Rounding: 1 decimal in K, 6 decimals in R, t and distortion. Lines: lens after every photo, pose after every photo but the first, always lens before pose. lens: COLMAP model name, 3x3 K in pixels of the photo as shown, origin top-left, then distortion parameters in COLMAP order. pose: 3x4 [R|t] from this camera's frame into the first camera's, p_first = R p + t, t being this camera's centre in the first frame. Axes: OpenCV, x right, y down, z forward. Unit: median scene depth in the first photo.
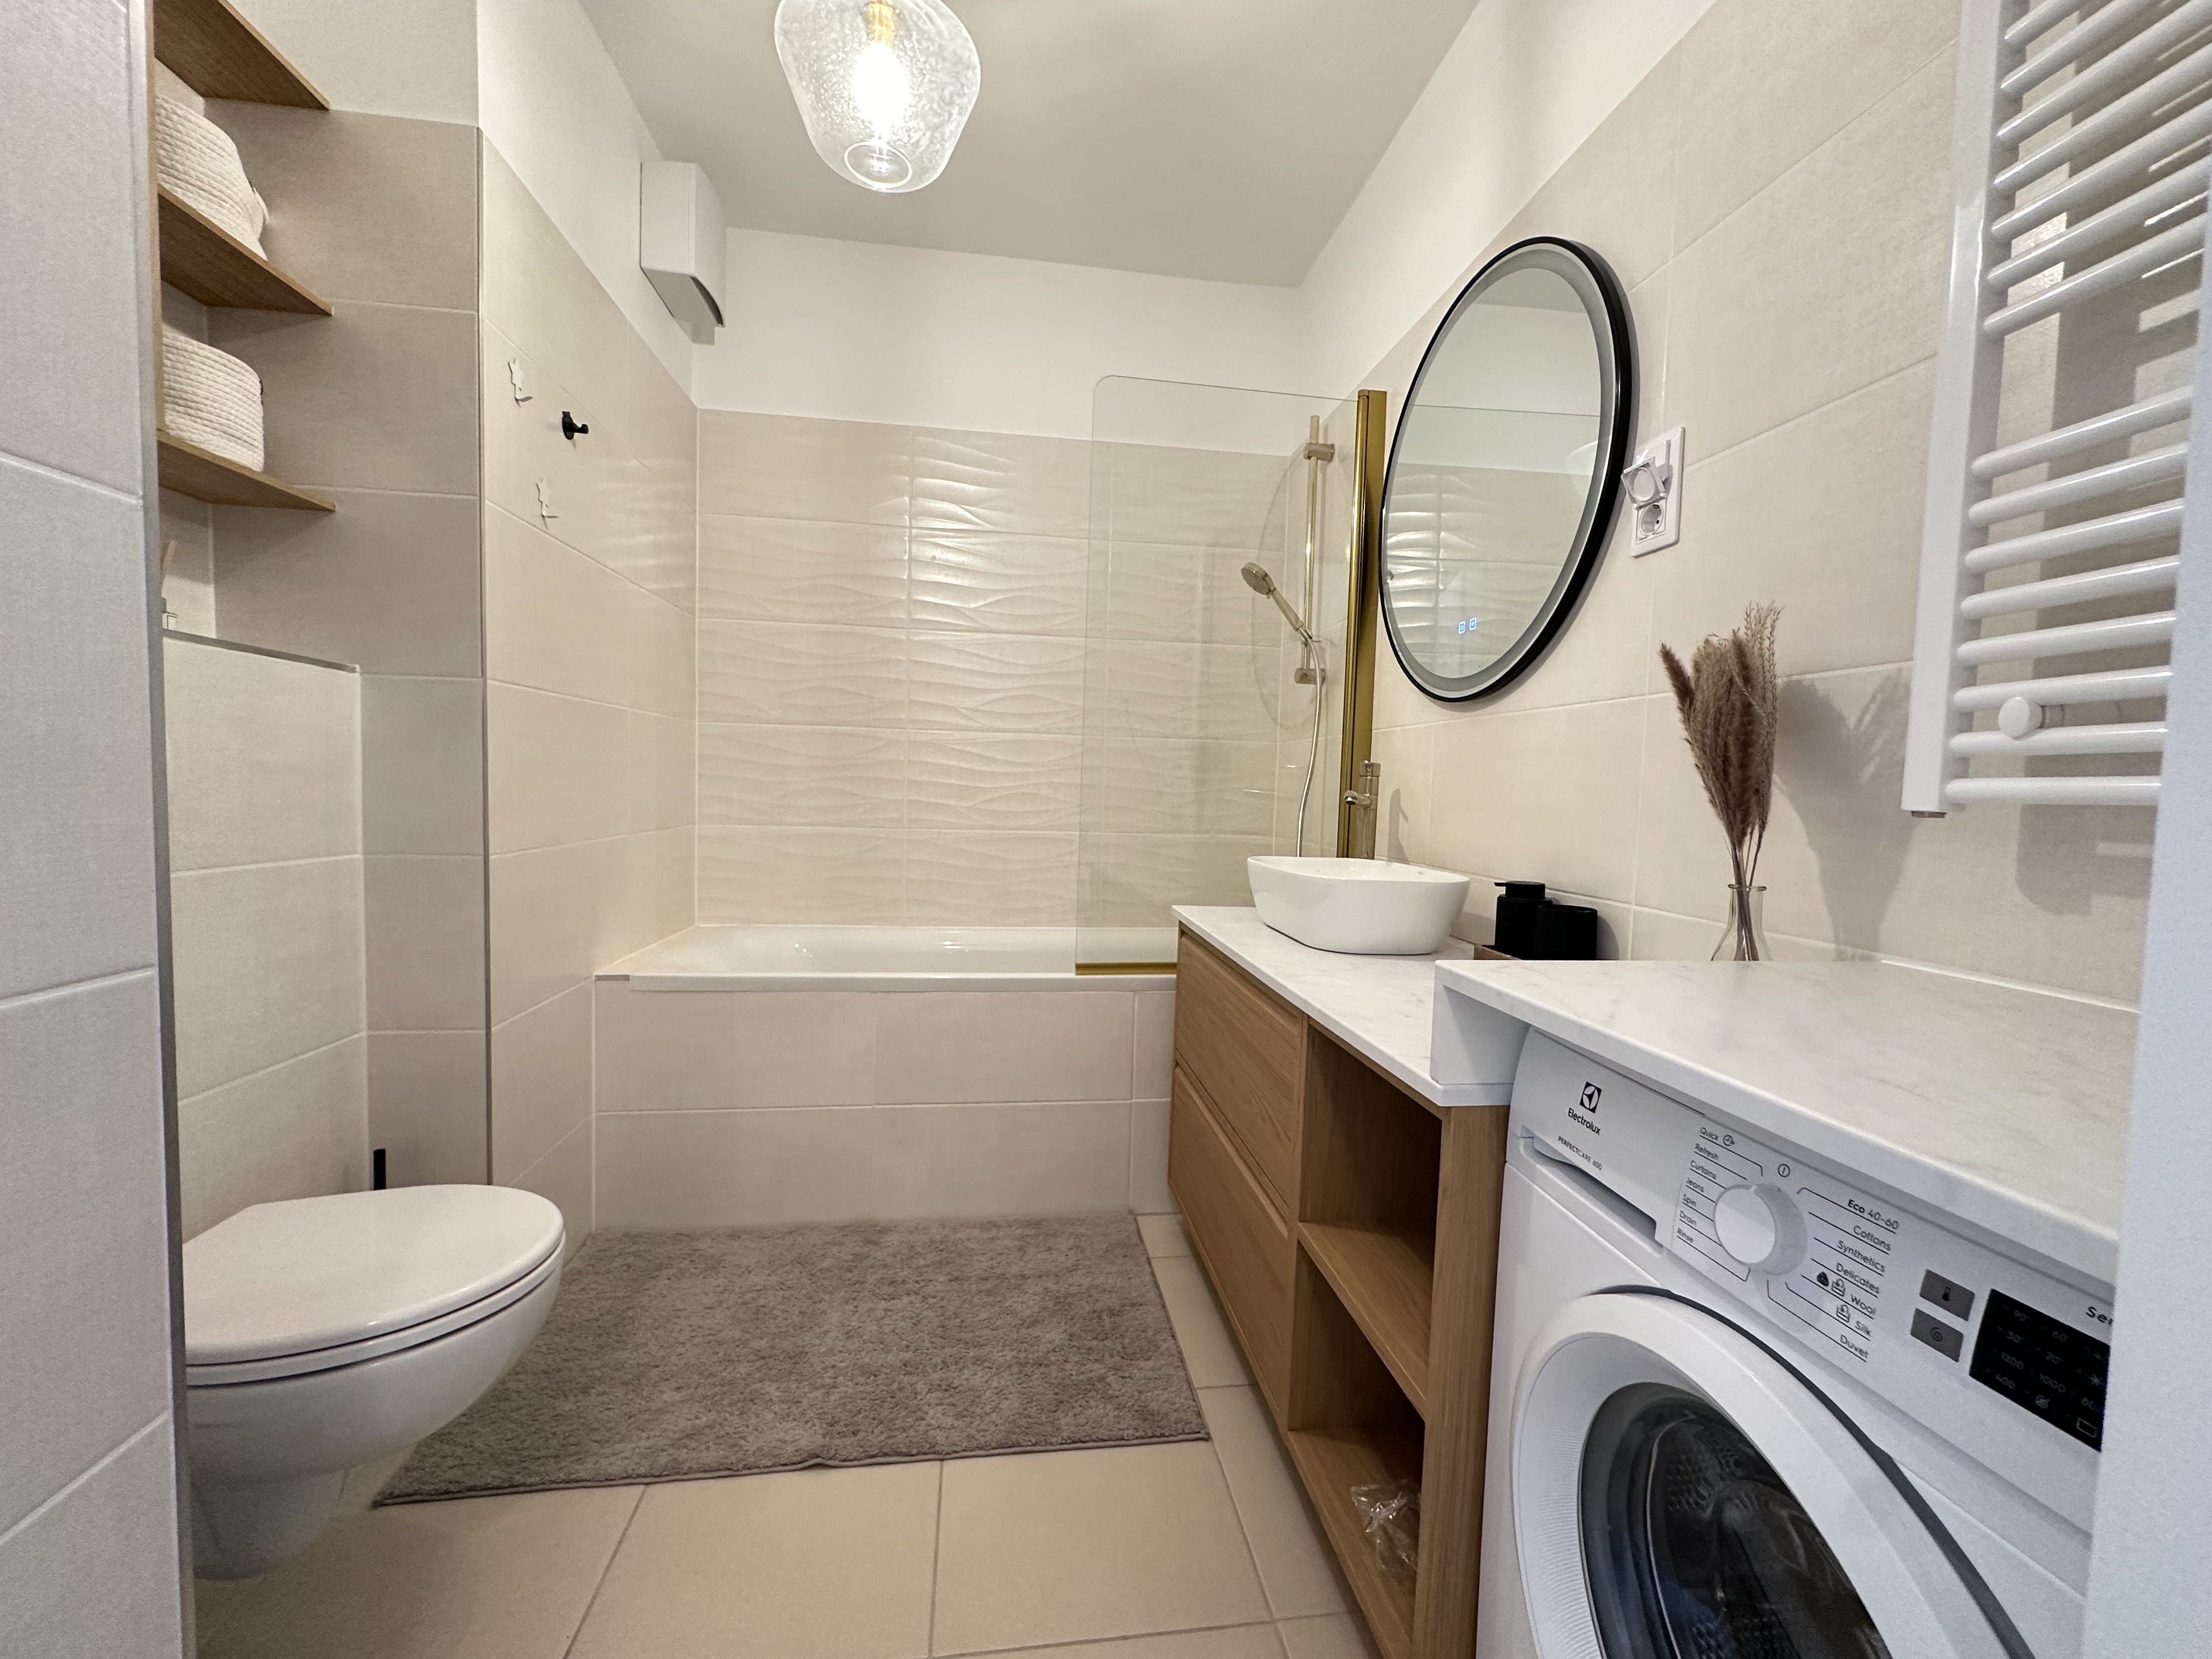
lens RADIAL K [[882.0, 0, 1106.4], [0, 882.0, 828.2], [0, 0, 1]] dist [-0.003248, 0.000540]
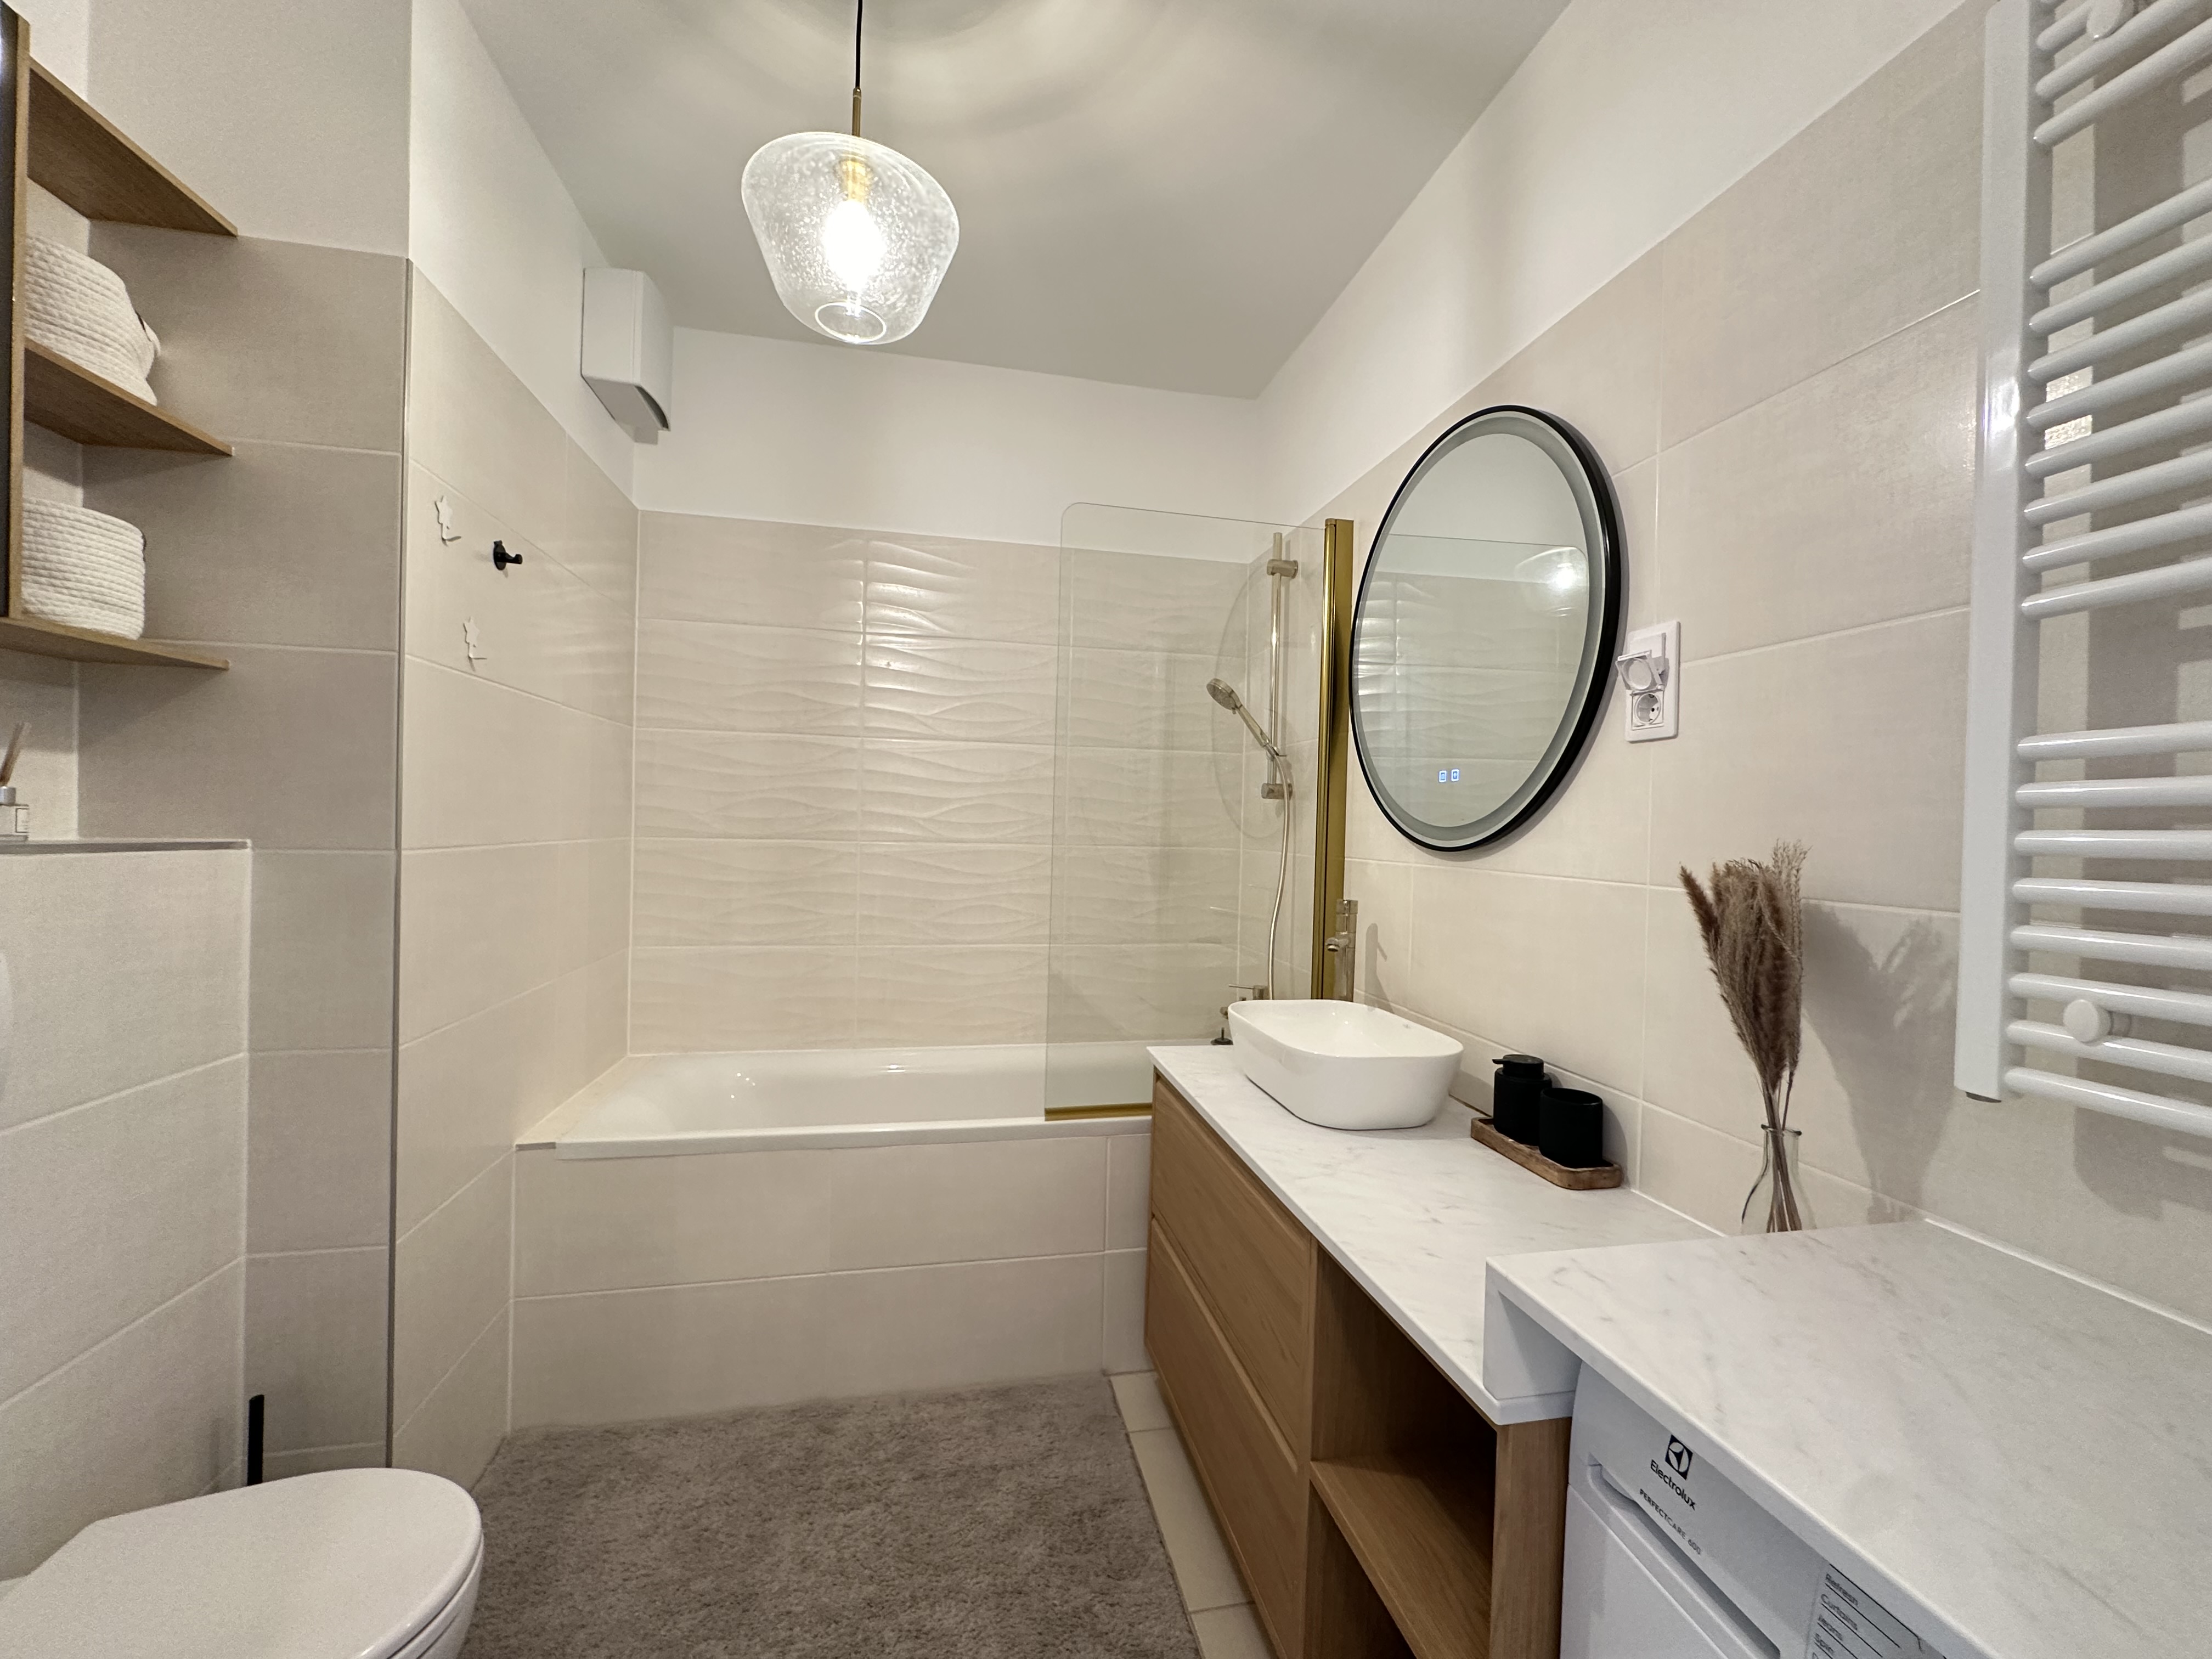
lens RADIAL K [[882.0, 0, 1106.4], [0, 882.0, 828.2], [0, 0, 1]] dist [-0.003248, 0.000540]
pose [[0.997507, -0.004558, 0.070416, -0.048618], [0.007673, 0.999001, -0.044023, -0.149118], [-0.070145, 0.044454, 0.996546, 0.052511]]
